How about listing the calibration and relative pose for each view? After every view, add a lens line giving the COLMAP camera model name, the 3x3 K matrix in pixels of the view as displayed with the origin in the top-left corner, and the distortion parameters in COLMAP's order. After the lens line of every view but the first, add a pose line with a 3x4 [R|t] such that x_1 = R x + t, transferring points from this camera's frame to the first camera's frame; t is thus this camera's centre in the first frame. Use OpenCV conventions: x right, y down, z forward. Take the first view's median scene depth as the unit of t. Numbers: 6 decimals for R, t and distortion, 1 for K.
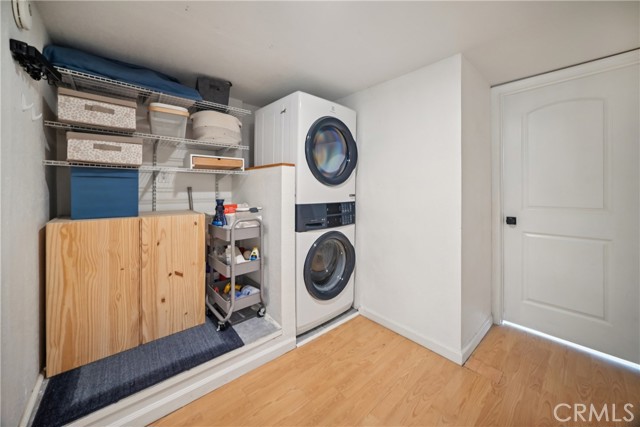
lens RADIAL K [[240.9, 0, 319.8], [0, 240.9, 187.9], [0, 0, 1]] dist [-0.000501, -0.000021]
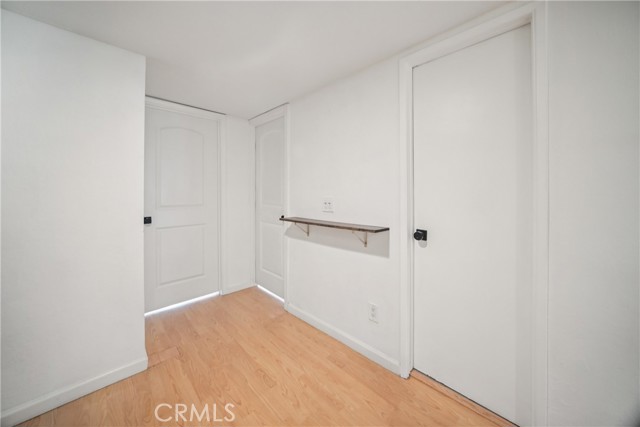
lens RADIAL K [[240.9, 0, 319.8], [0, 240.9, 187.9], [0, 0, 1]] dist [-0.000501, -0.000021]
pose [[-0.053341, 0.011602, 0.998509, -0.447221], [0.000107, 0.999933, -0.011612, -0.001941], [-0.998576, -0.000513, -0.053339, 0.329700]]
